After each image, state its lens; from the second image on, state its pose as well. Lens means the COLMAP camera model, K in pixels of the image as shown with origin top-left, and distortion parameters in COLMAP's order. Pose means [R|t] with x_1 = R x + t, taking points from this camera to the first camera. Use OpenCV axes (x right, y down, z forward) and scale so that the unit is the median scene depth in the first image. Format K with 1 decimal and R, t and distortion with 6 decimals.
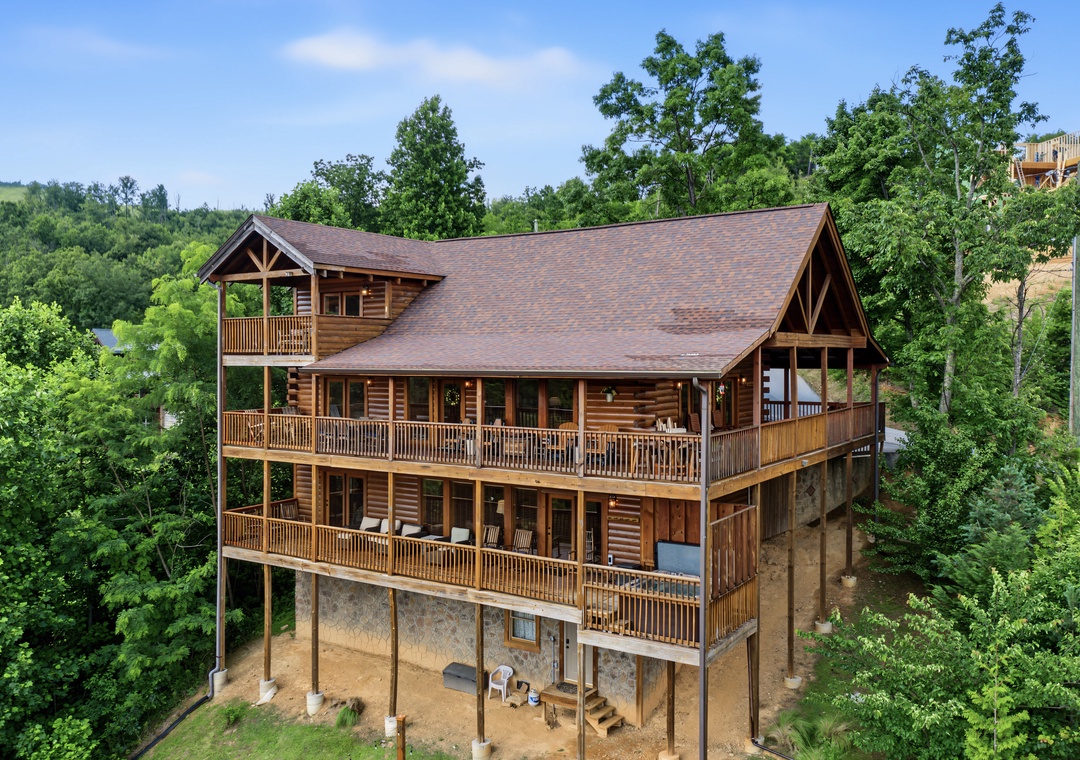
lens RADIAL K [[919.1, 0, 516.2], [0, 919.1, 310.4], [0, 0, 1]] dist [0.008342, -0.005717]
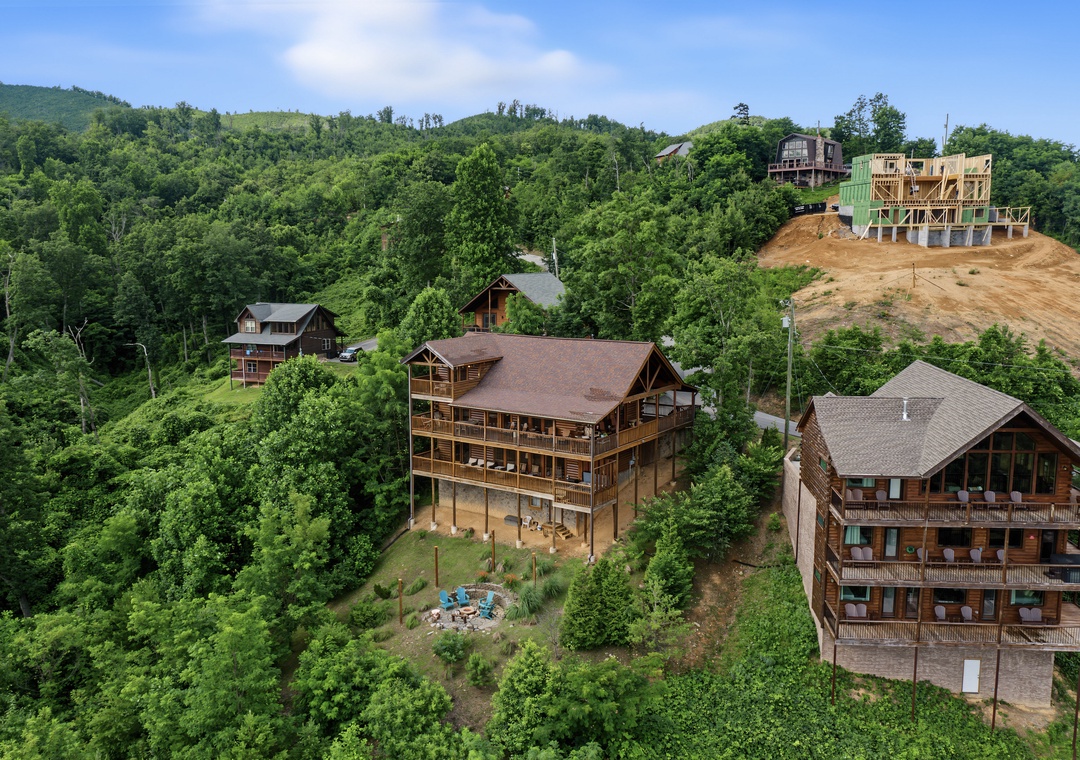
lens RADIAL K [[899.0, 0, 540.0], [0, 899.0, 380.0], [0, 0, 1]] dist [0.010818, 0.009264]
pose [[0.999931, -0.000311, -0.011742, 0.048243], [0.002546, 0.981612, 0.190868, -0.456548], [0.011467, -0.190884, 0.981546, -1.363817]]
